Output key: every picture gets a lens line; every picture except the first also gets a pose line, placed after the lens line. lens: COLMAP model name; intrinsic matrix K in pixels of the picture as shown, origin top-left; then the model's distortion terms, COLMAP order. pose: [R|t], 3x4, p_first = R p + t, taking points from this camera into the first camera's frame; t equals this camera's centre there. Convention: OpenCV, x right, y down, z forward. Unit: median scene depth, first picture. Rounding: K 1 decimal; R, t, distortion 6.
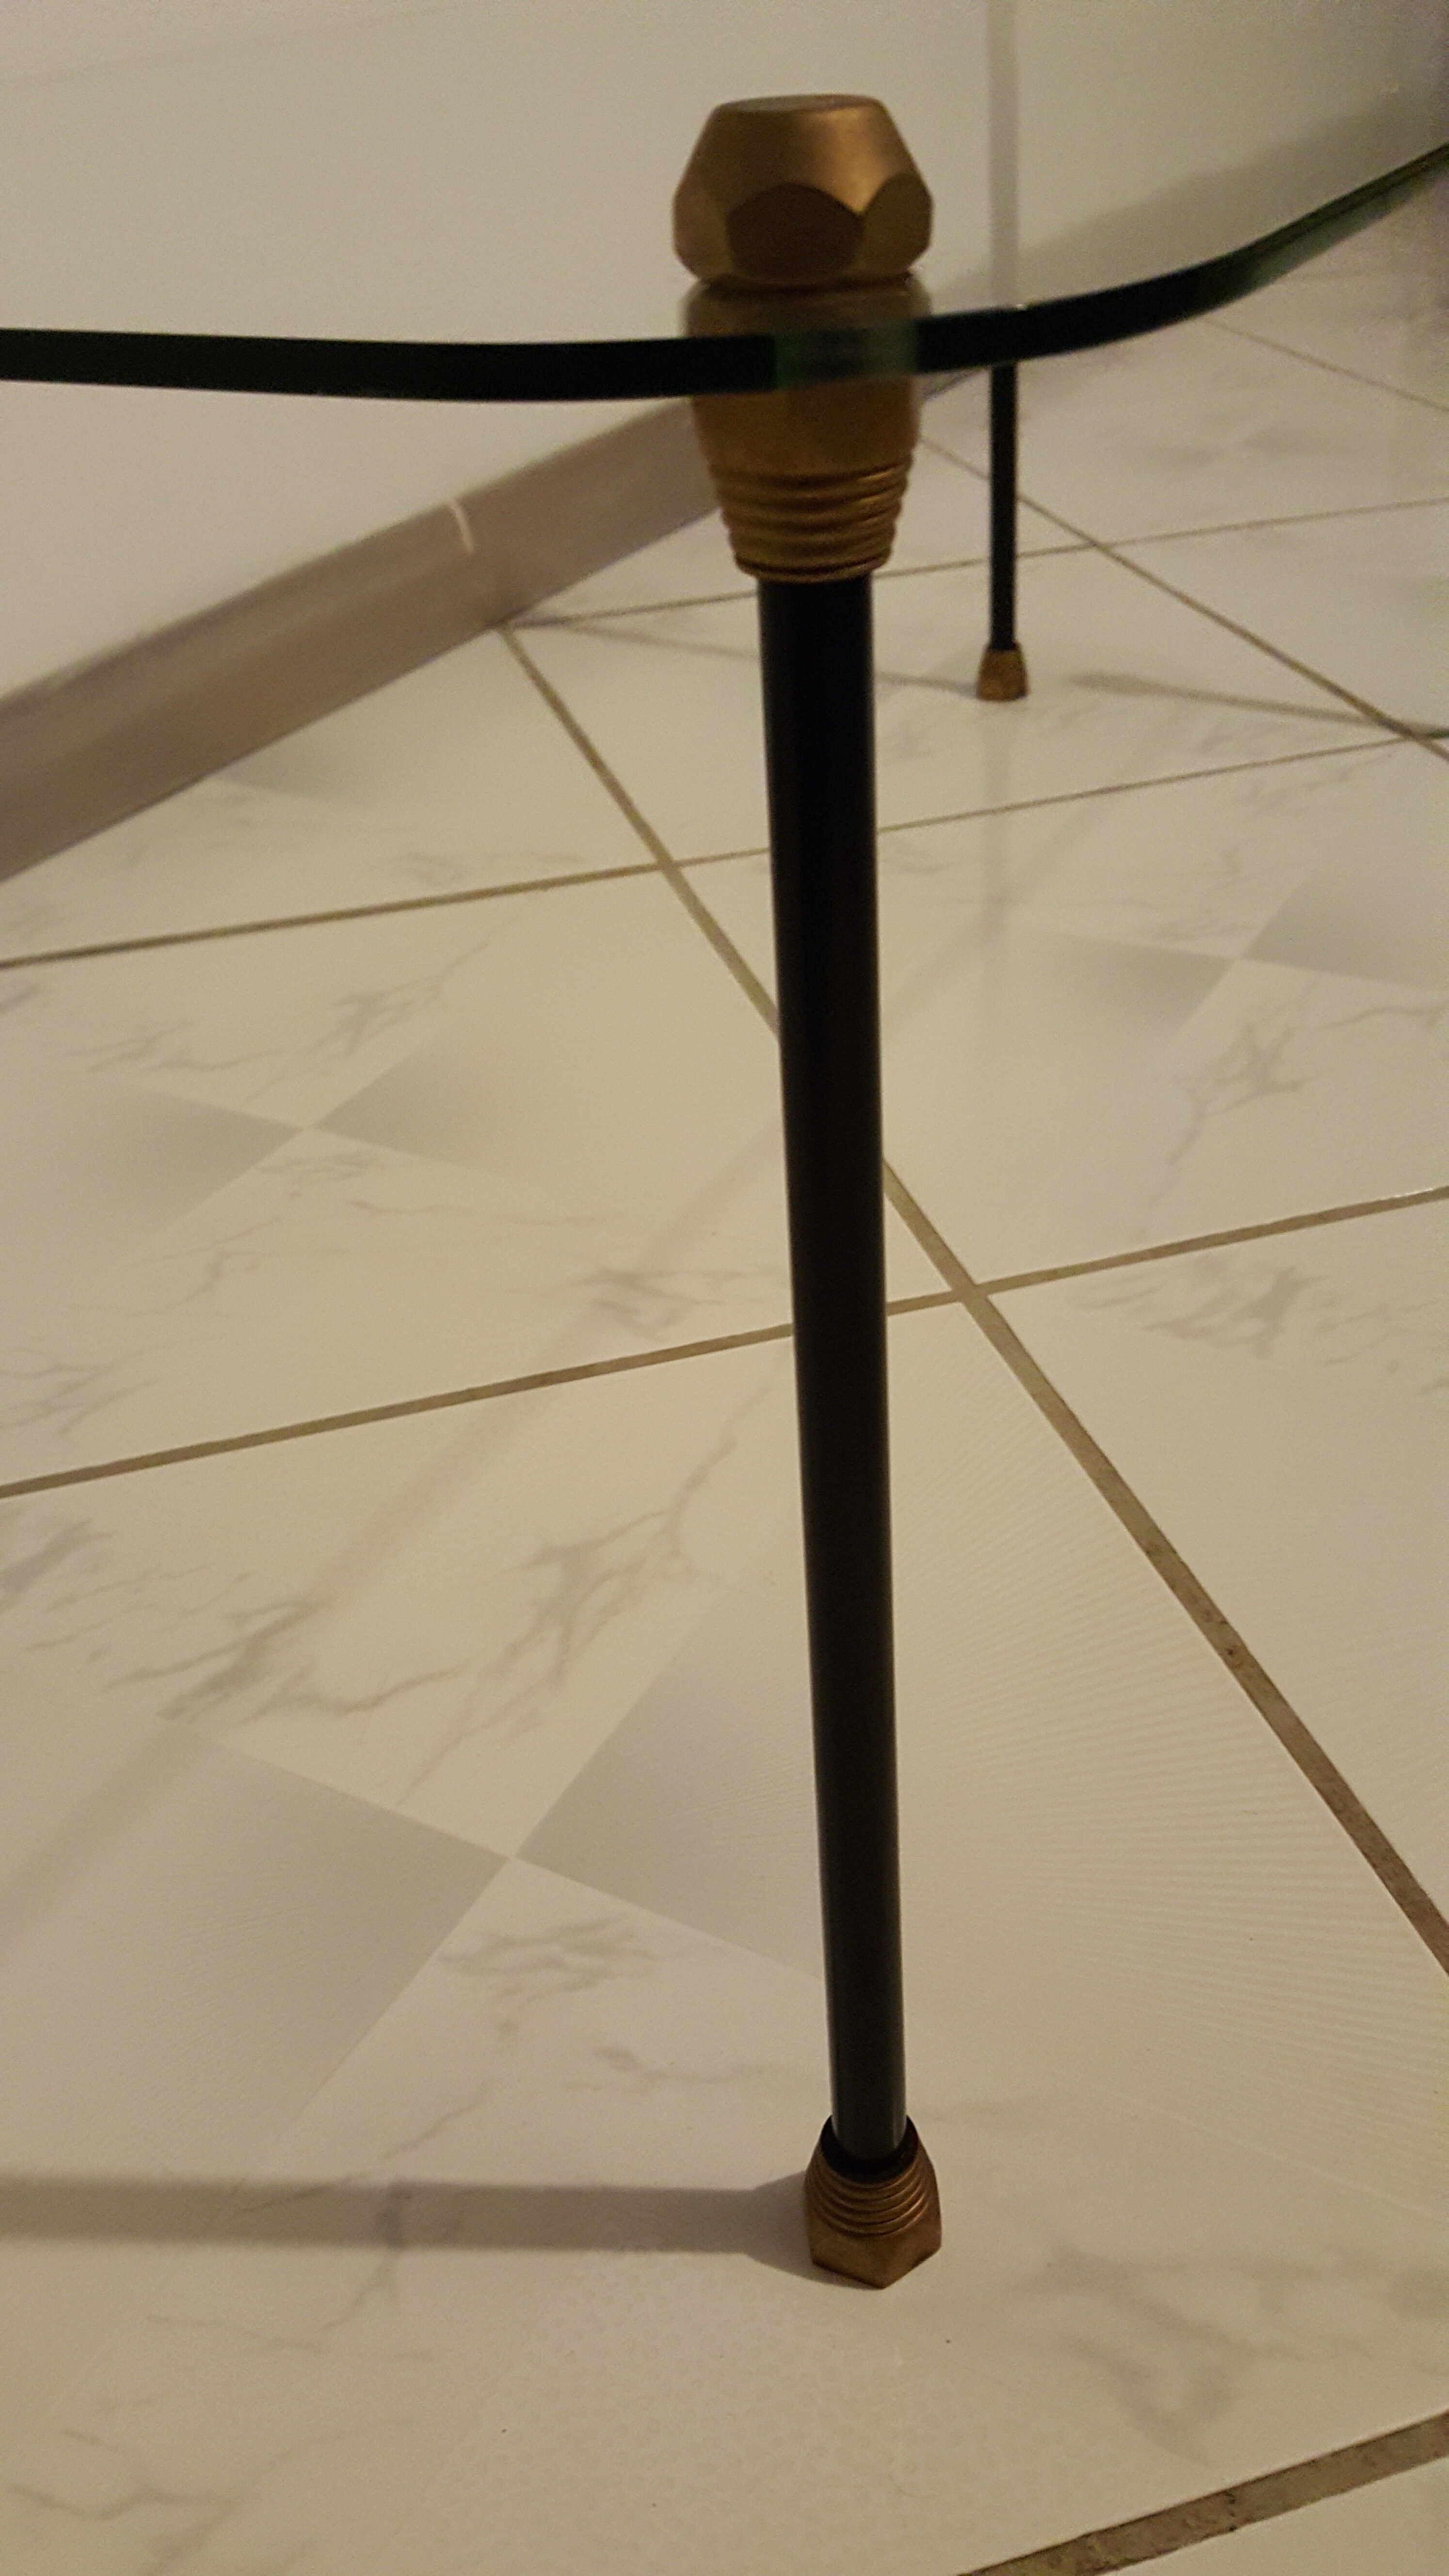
lens RADIAL K [[2225.7, 0, 741.7], [0, 2225.7, 1297.1], [0, 0, 1]] dist [0.189425, -0.479067]
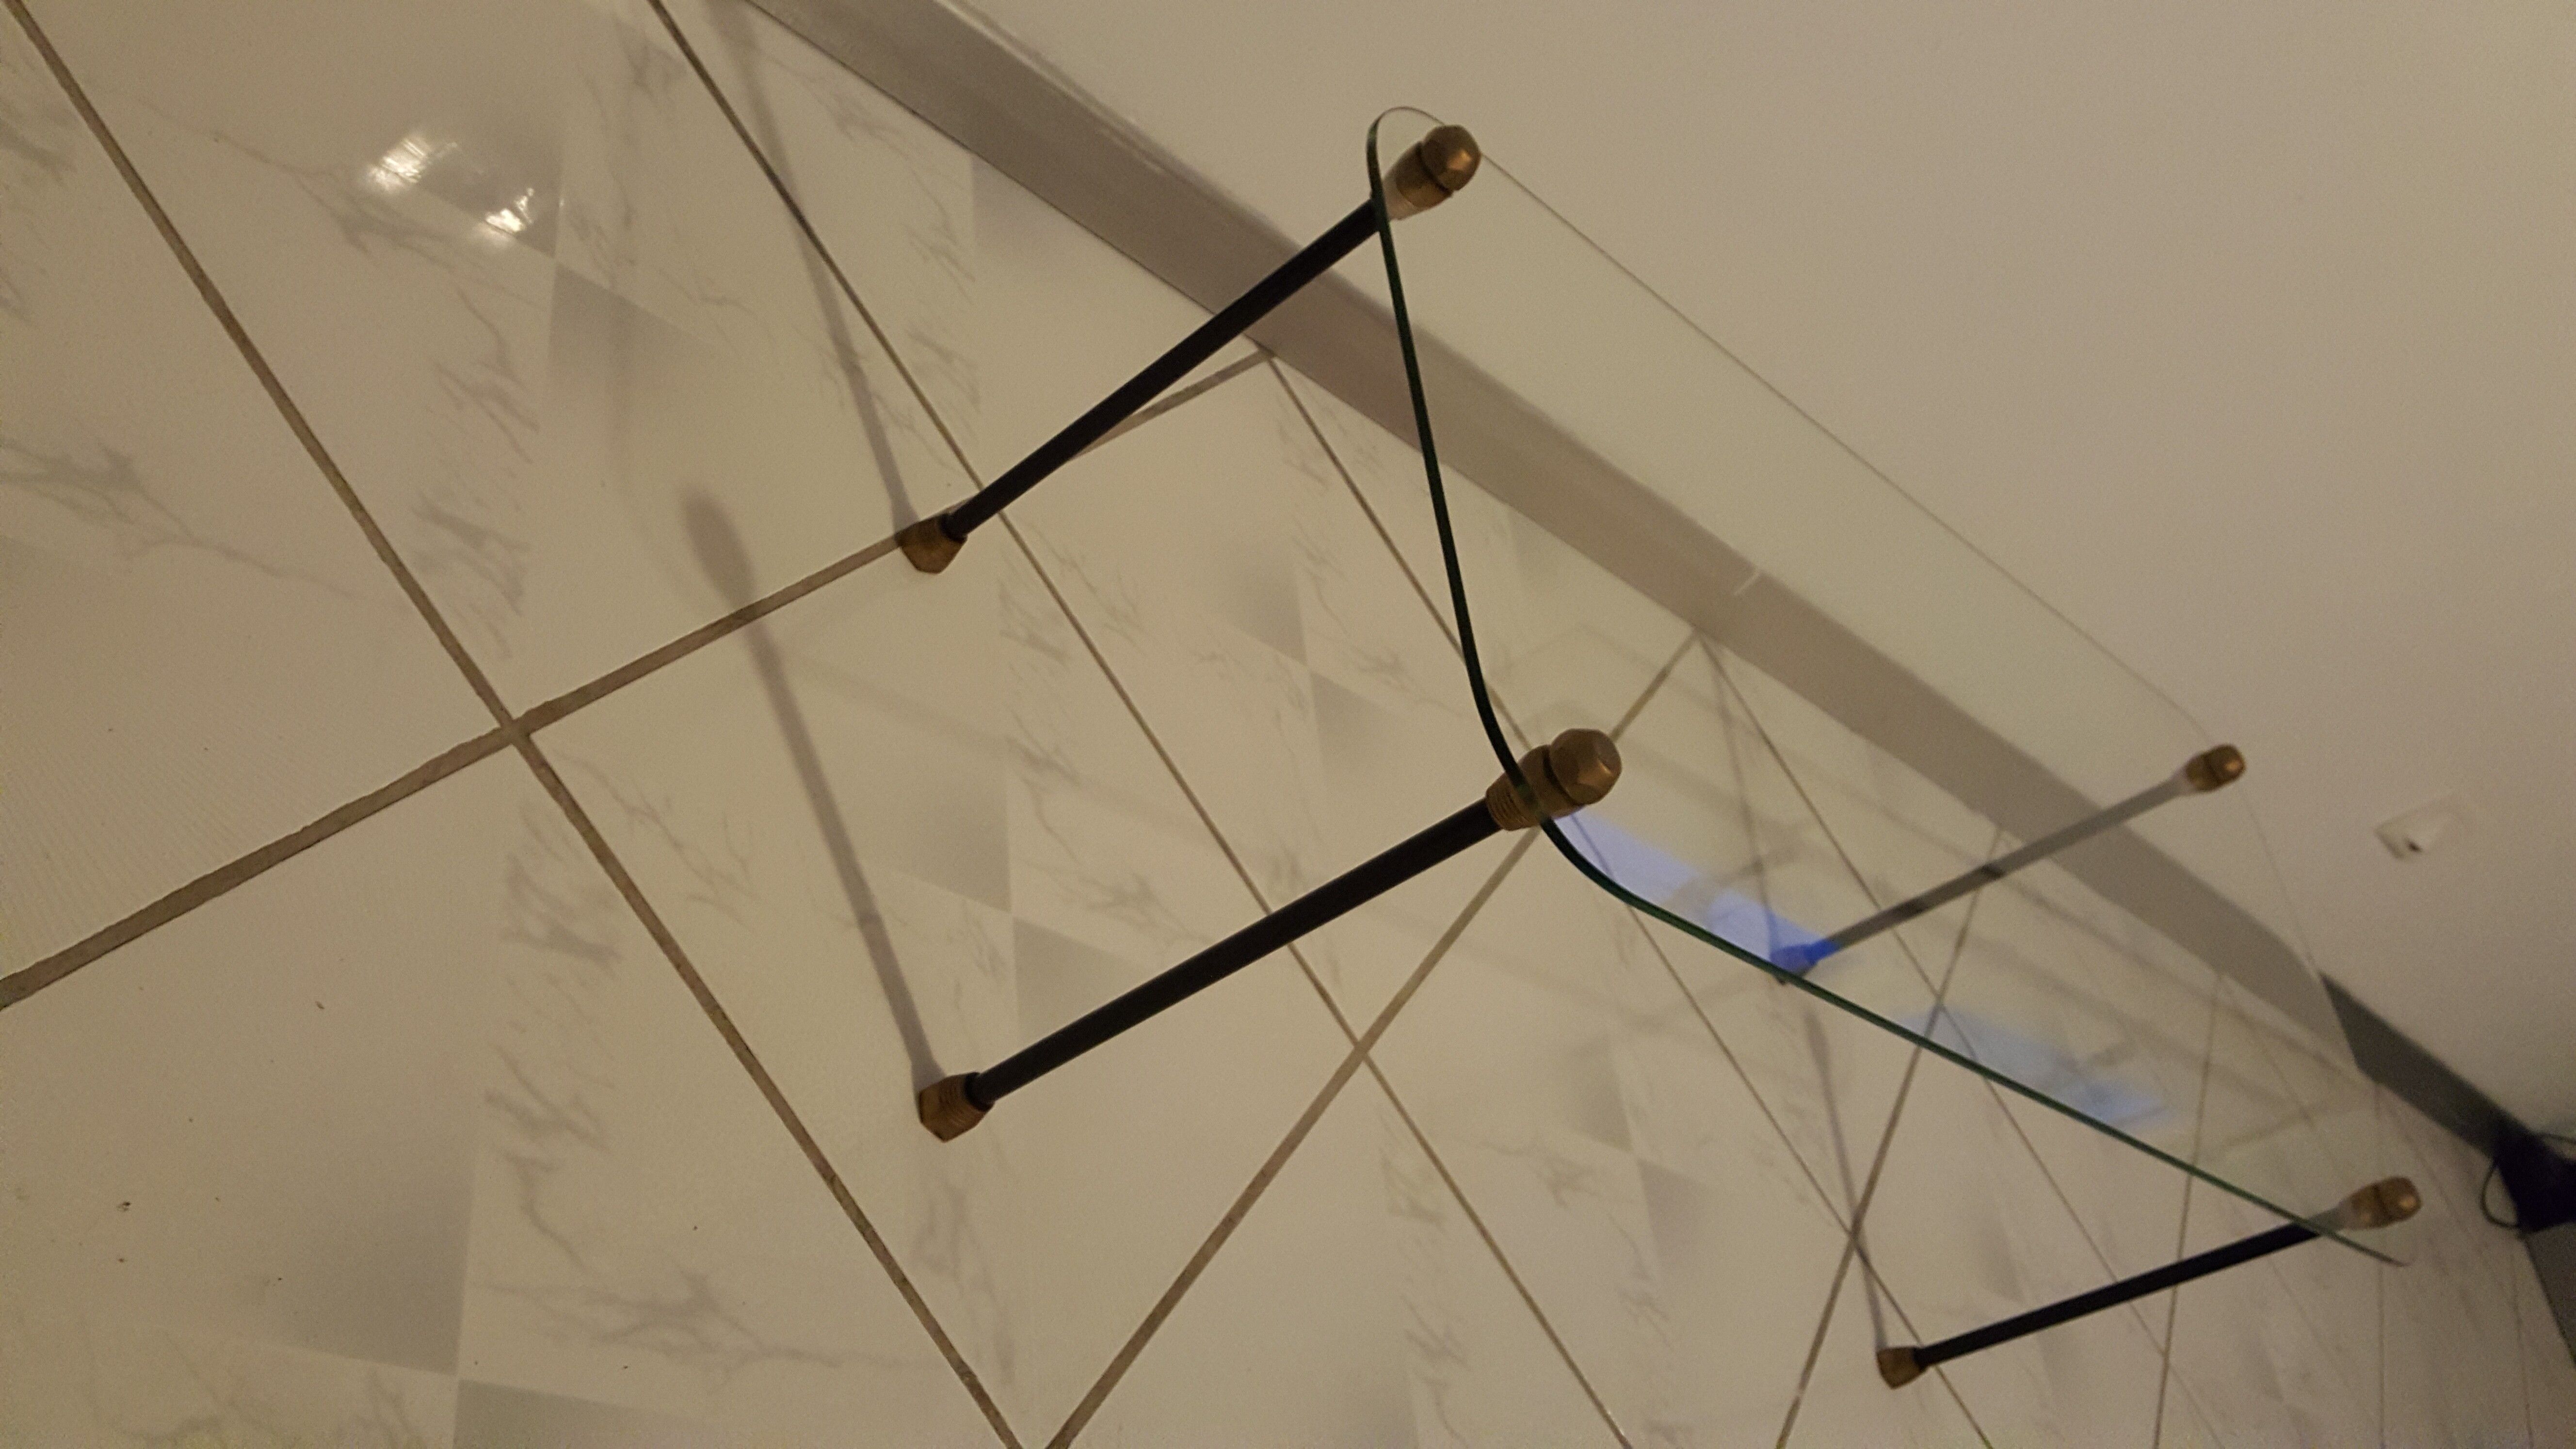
lens RADIAL K [[2225.7, 0, 1269.6], [0, 2225.7, 728.3], [0, 0, 1]] dist [0.189425, -0.479067]
pose [[0.380725, 0.913631, -0.142576, 0.090129], [-0.923566, 0.383309, -0.009975, -0.014835], [0.045537, 0.135476, 0.989734, -0.765199]]
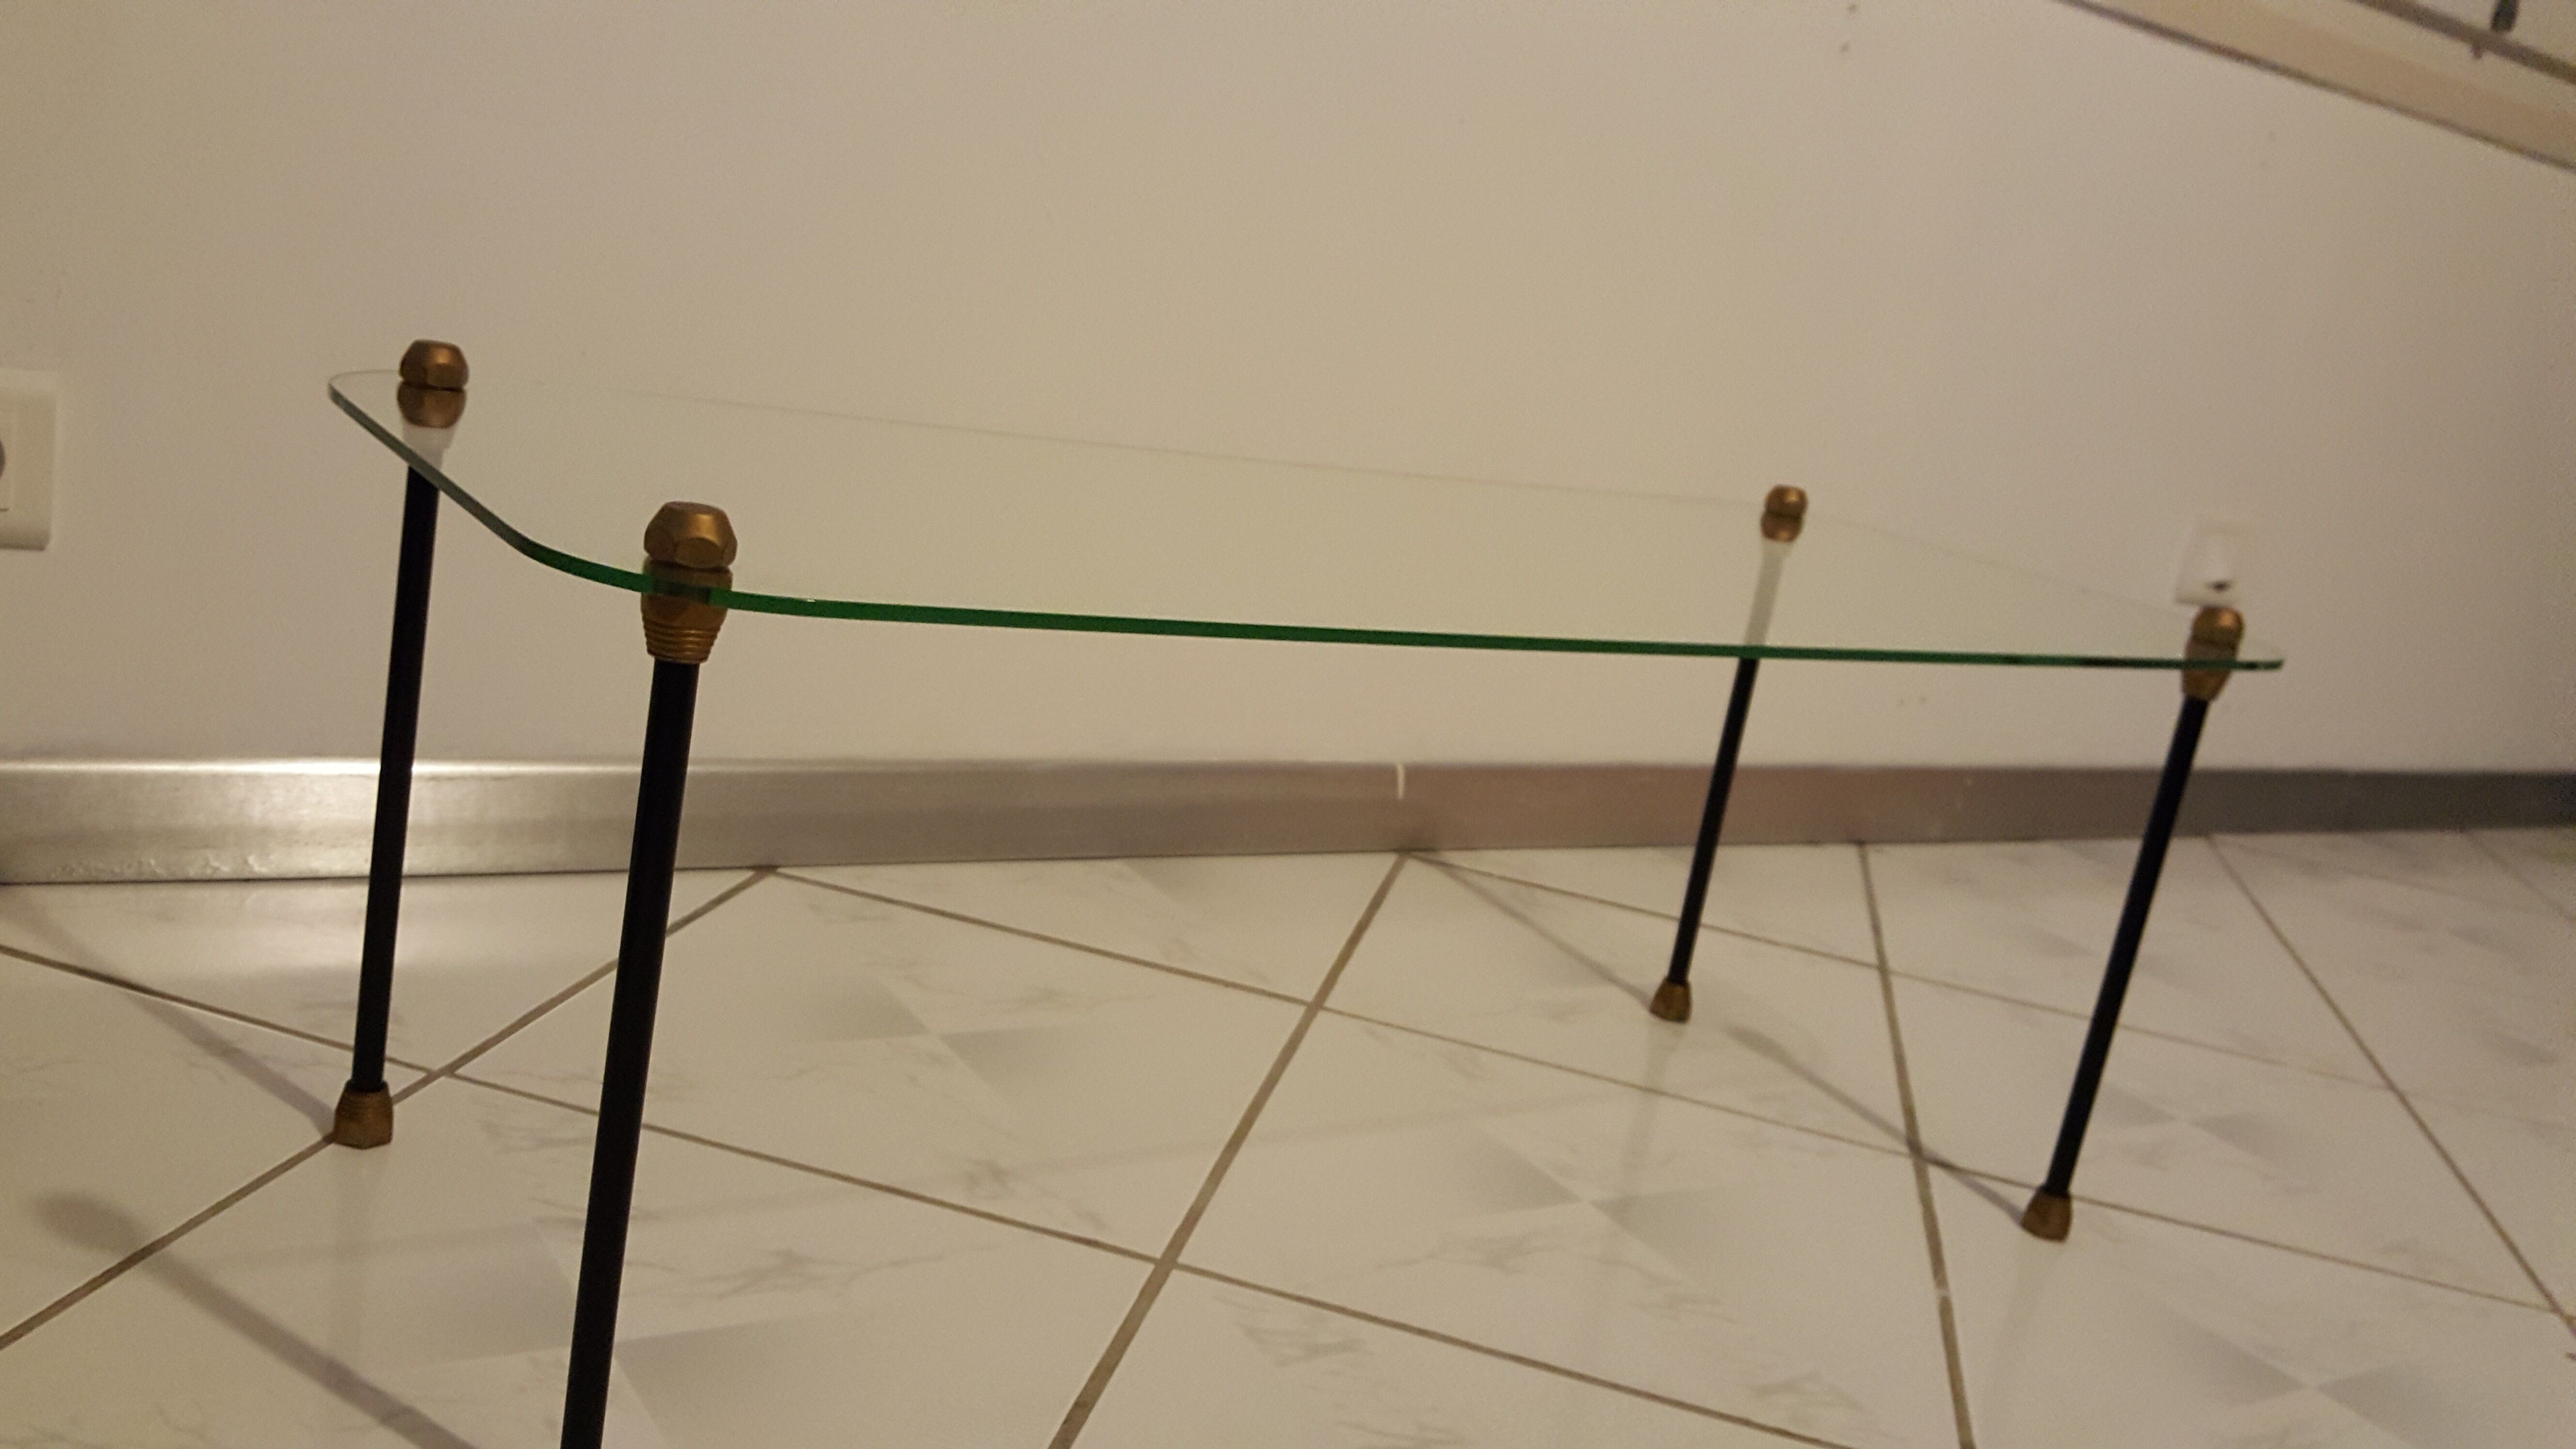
lens RADIAL K [[2223.5, 0, 1288.0], [0, 2223.5, 724.5], [0, 0, 1]] dist [0.189119, -0.472277]
pose [[0.857016, 0.313790, -0.408729, 0.646377], [-0.441978, 0.855426, -0.270002, 0.056694], [0.264914, 0.412046, 0.871802, -0.409132]]
